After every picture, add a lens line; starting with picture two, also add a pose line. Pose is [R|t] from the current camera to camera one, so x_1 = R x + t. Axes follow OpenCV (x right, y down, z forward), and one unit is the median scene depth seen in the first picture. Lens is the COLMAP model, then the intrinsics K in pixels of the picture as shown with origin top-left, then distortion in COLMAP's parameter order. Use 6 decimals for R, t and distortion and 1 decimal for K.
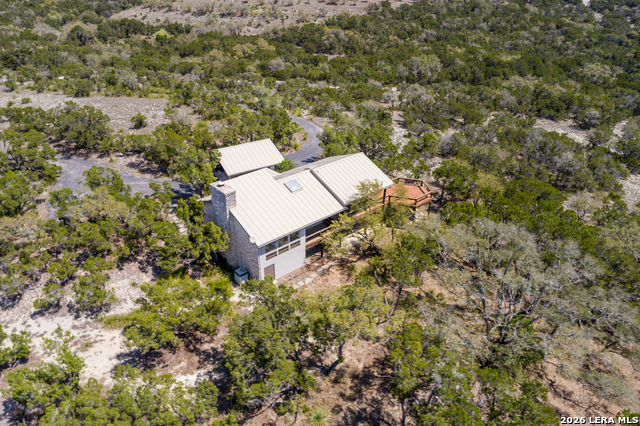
lens RADIAL K [[432.5, 0, 320.1], [0, 432.5, 212.5], [0, 0, 1]] dist [0.002046, -0.000457]
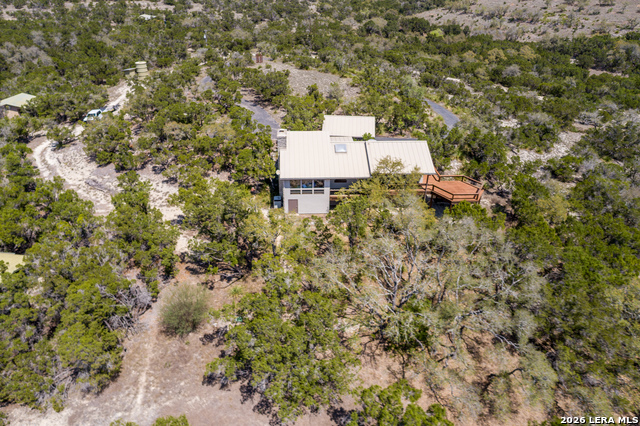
lens RADIAL K [[432.5, 0, 319.3], [0, 432.5, 213.4], [0, 0, 1]] dist [0.002046, -0.000457]
pose [[0.781575, 0.305080, -0.544120, 0.475385], [-0.308567, 0.947140, 0.087822, 0.018024], [0.542150, 0.099258, 0.834399, -0.020596]]
